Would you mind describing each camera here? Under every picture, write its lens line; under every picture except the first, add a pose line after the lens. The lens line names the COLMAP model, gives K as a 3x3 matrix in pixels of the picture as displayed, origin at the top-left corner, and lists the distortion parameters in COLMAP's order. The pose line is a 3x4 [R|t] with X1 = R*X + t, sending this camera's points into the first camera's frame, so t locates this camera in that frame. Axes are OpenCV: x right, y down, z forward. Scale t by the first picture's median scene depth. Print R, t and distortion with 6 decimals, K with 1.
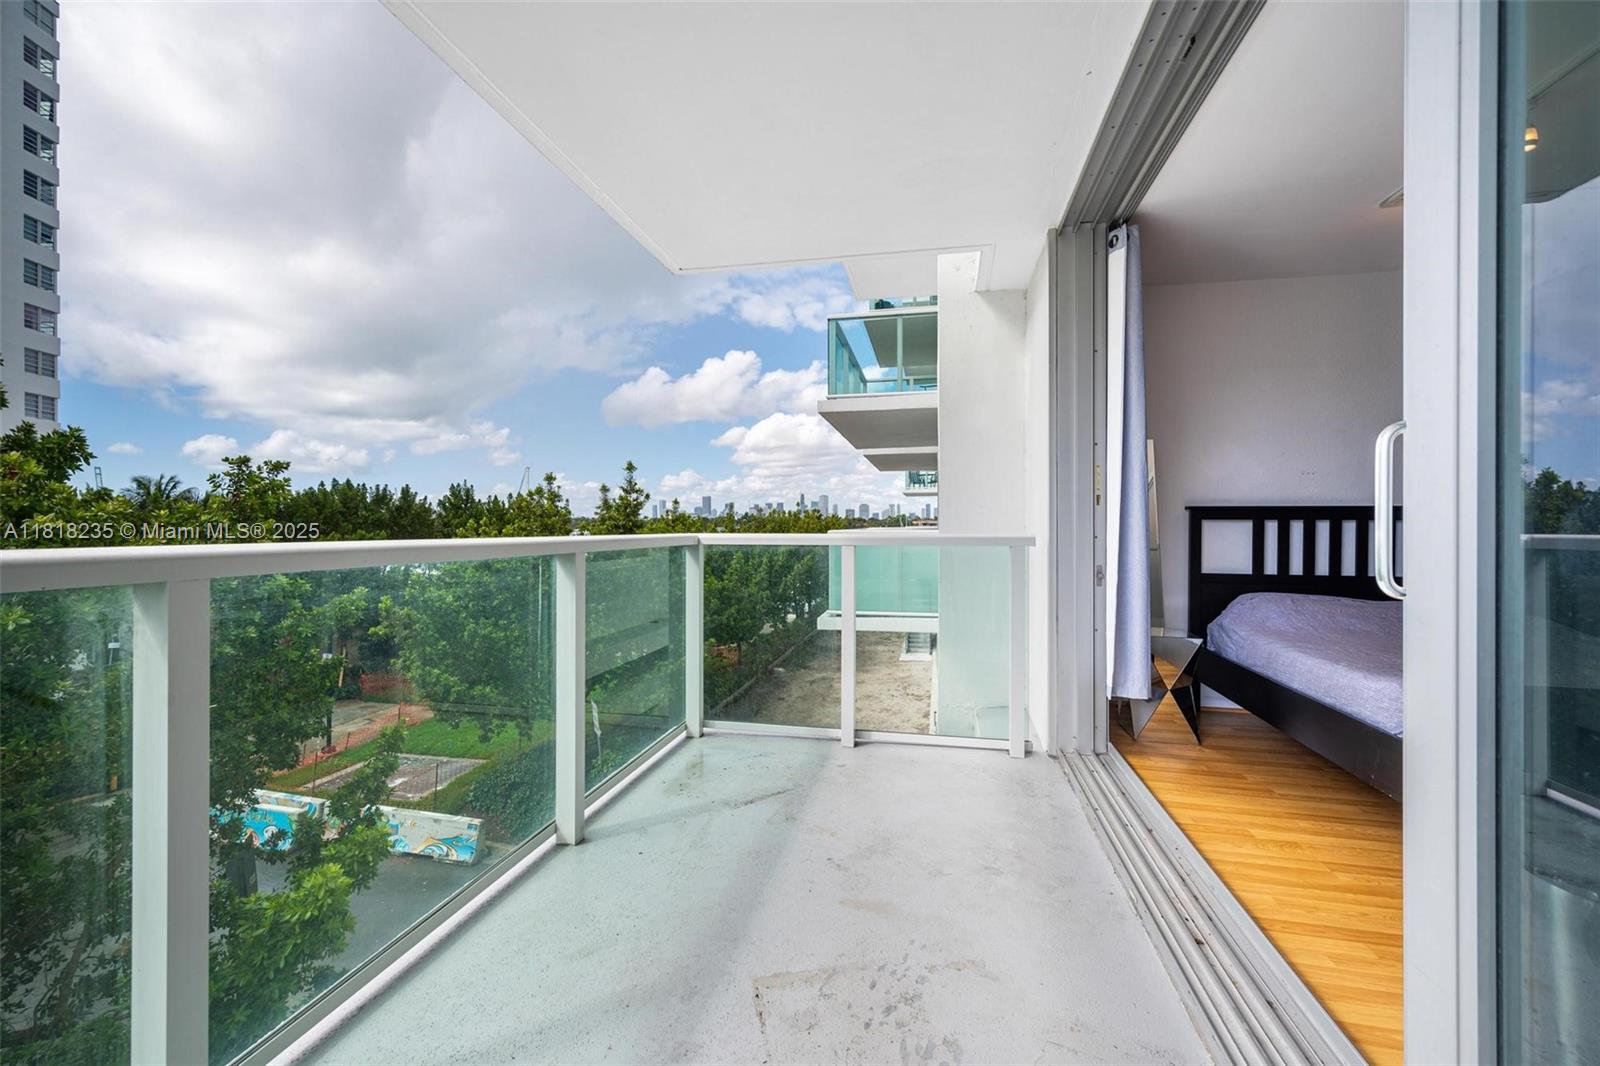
lens RADIAL K [[646.8, 0, 800.0], [0, 646.8, 533.0], [0, 0, 1]] dist [0.000888, -0.000108]
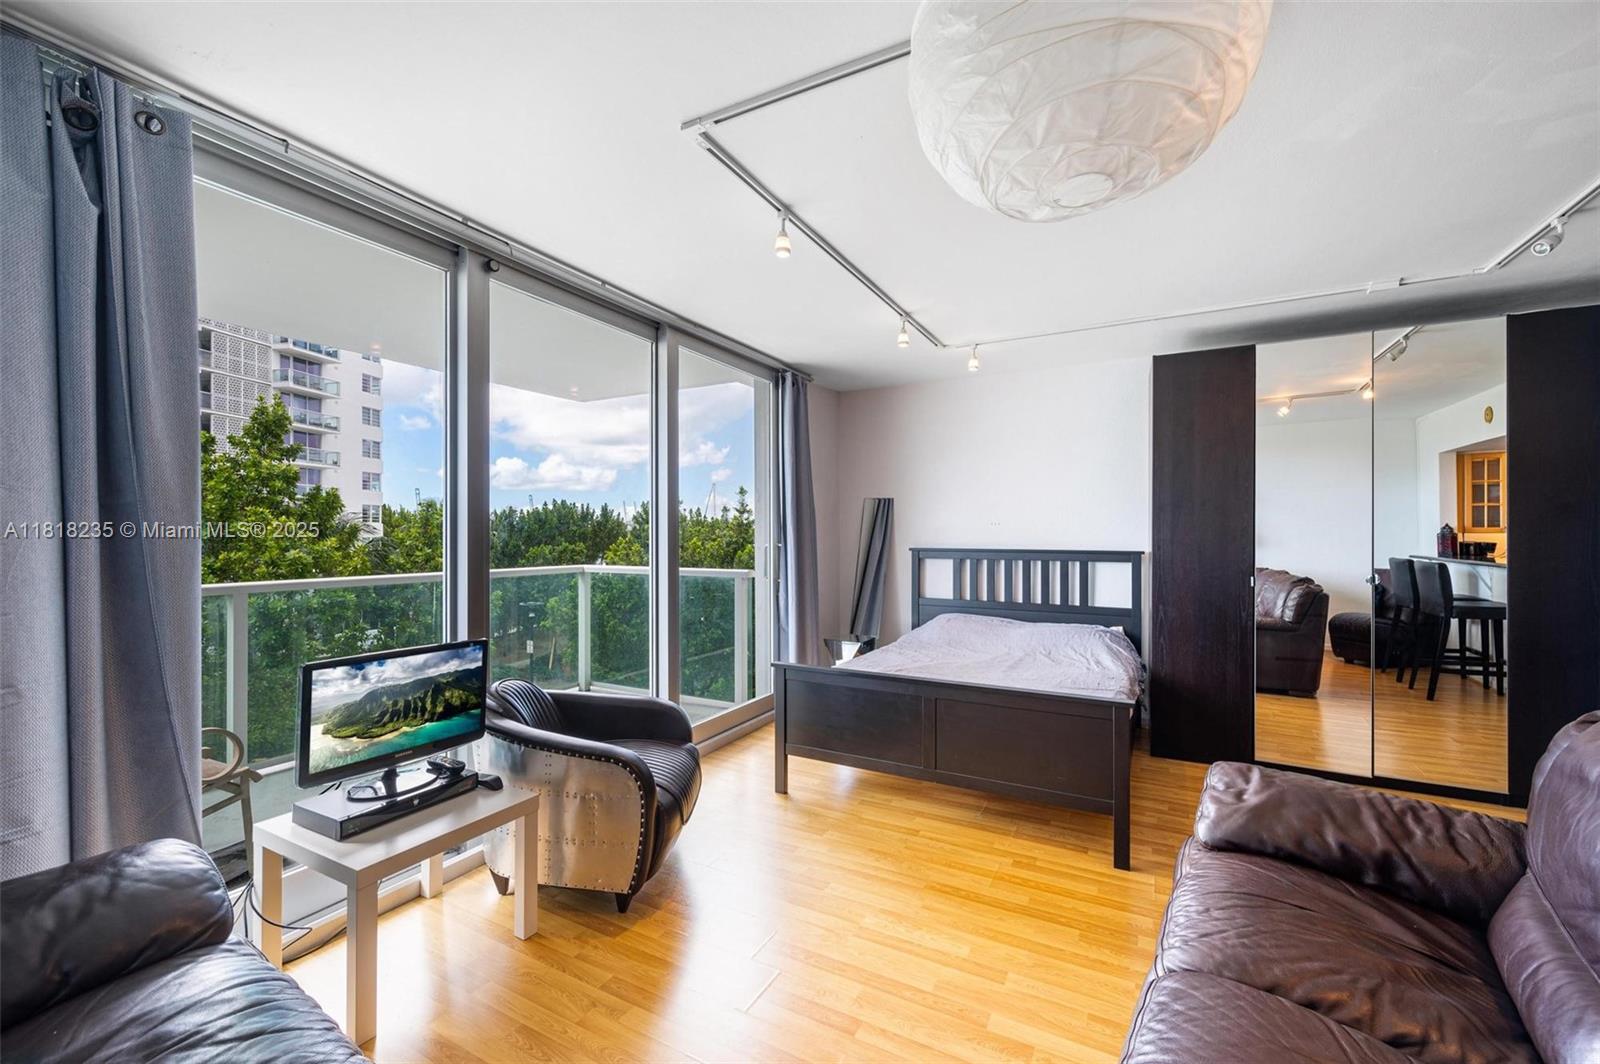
lens RADIAL K [[646.8, 0, 800.0], [0, 646.8, 532.0], [0, 0, 1]] dist [0.000888, -0.000108]
pose [[0.958384, -0.003718, -0.285457, 0.091842], [-0.000325, 0.999900, -0.014114, -0.006670], [0.285481, 0.013620, 0.958288, -0.045588]]
